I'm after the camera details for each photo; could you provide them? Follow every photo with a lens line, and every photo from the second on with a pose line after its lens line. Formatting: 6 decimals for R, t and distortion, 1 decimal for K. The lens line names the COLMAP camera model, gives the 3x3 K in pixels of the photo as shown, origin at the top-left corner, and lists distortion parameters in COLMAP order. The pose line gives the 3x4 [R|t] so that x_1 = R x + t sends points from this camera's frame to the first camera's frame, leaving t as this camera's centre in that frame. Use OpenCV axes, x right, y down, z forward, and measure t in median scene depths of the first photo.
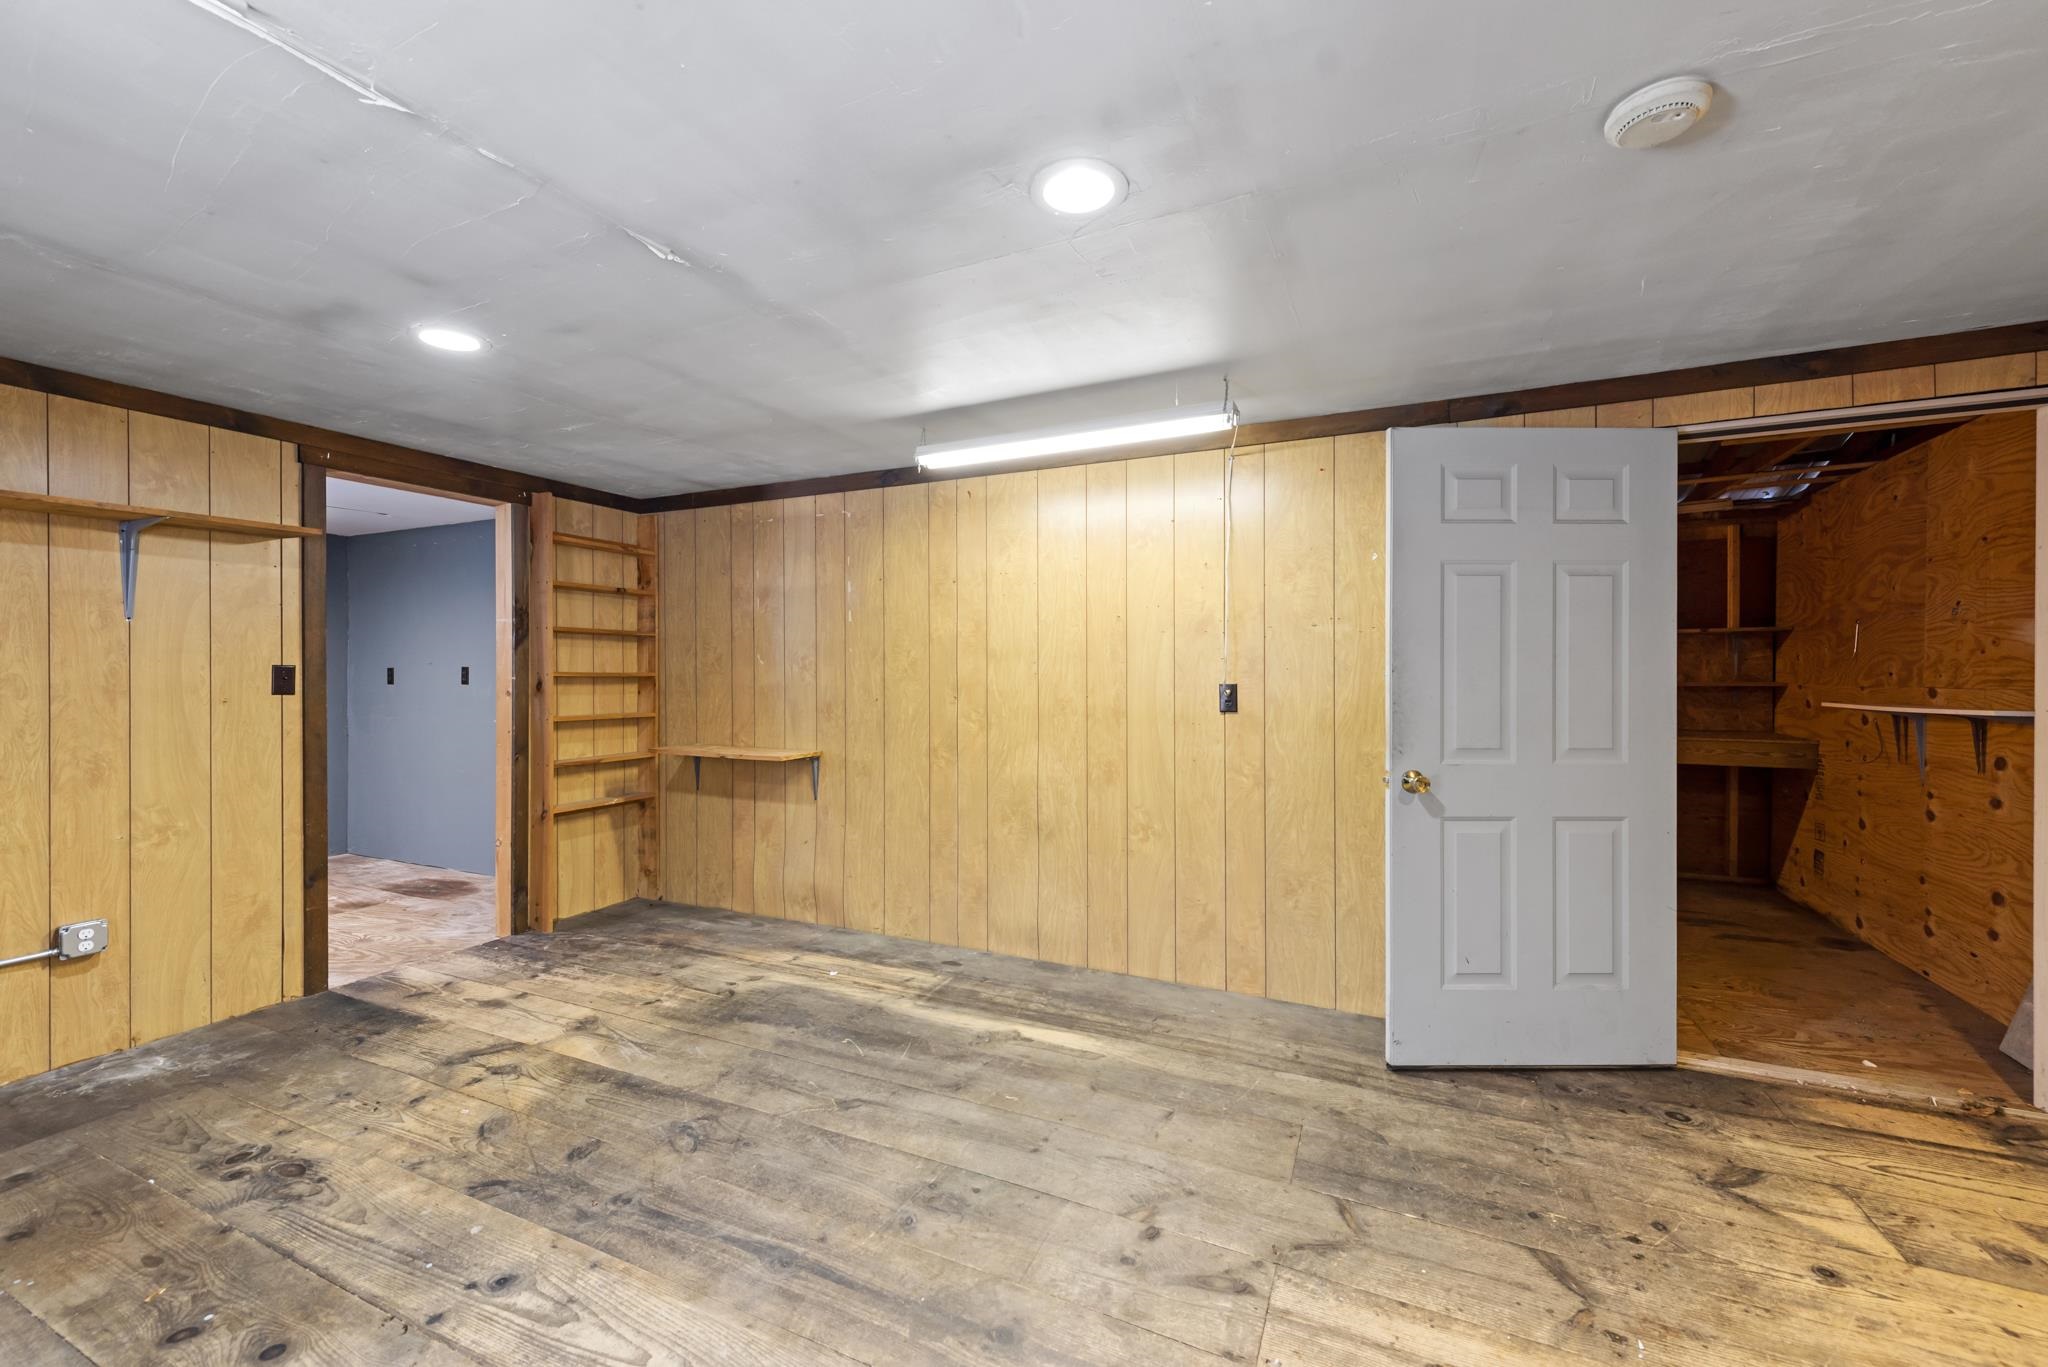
lens RADIAL K [[800.7, 0, 1027.2], [0, 800.7, 674.5], [0, 0, 1]] dist [0.002391, -0.000028]
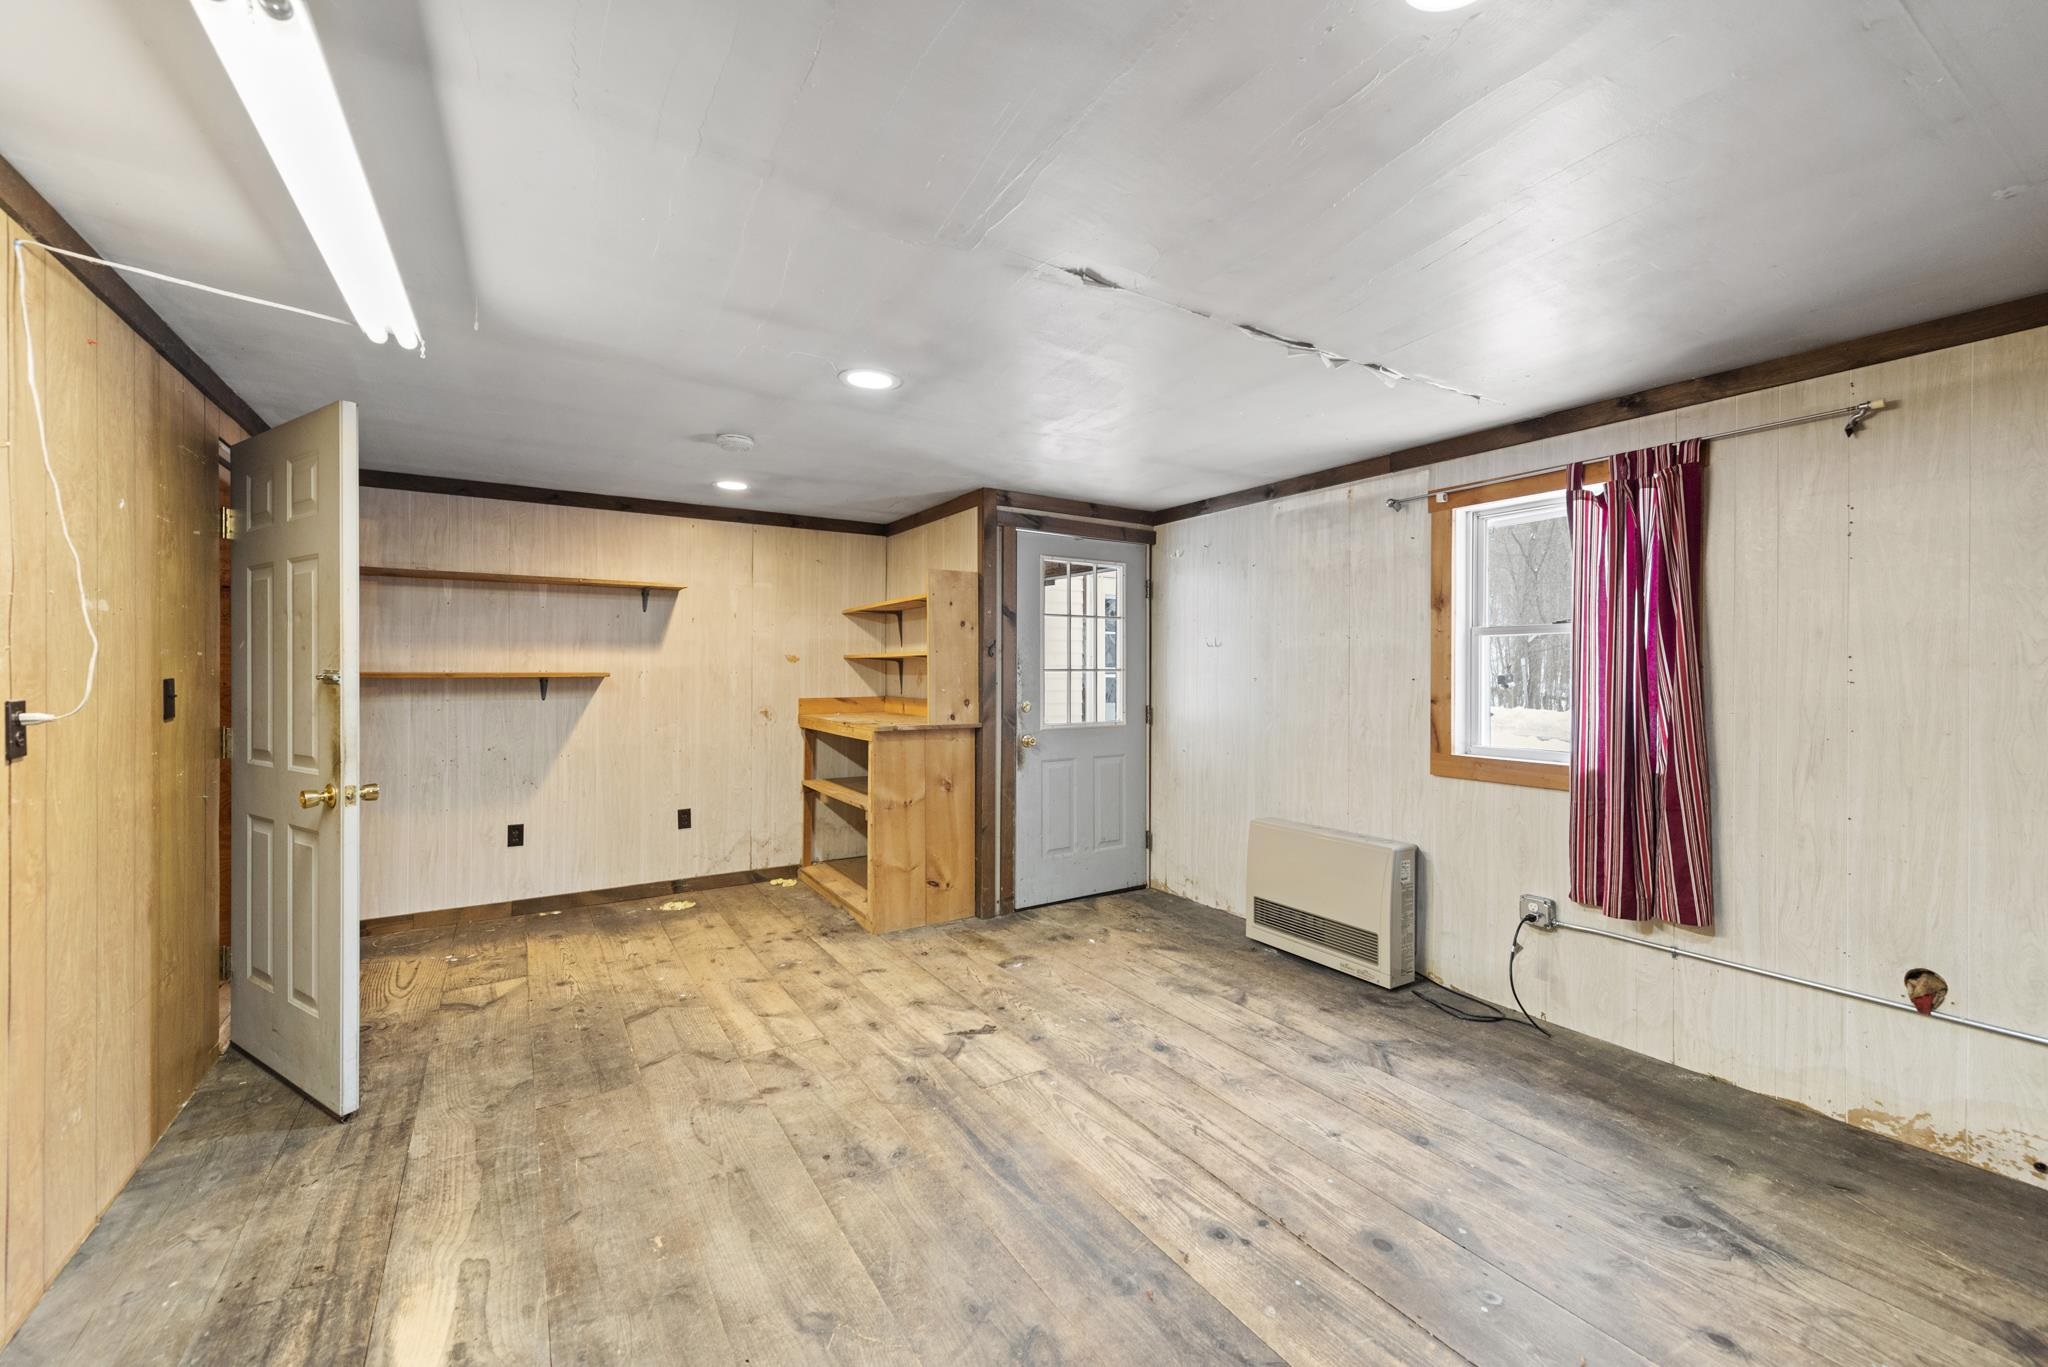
lens RADIAL K [[800.7, 0, 1025.0], [0, 800.7, 675.2], [0, 0, 1]] dist [0.002391, -0.000028]
pose [[-0.834382, -0.004808, 0.551166, -0.922657], [0.001013, 0.999947, 0.010256, -0.016273], [-0.551186, 0.009116, -0.834333, 1.834916]]
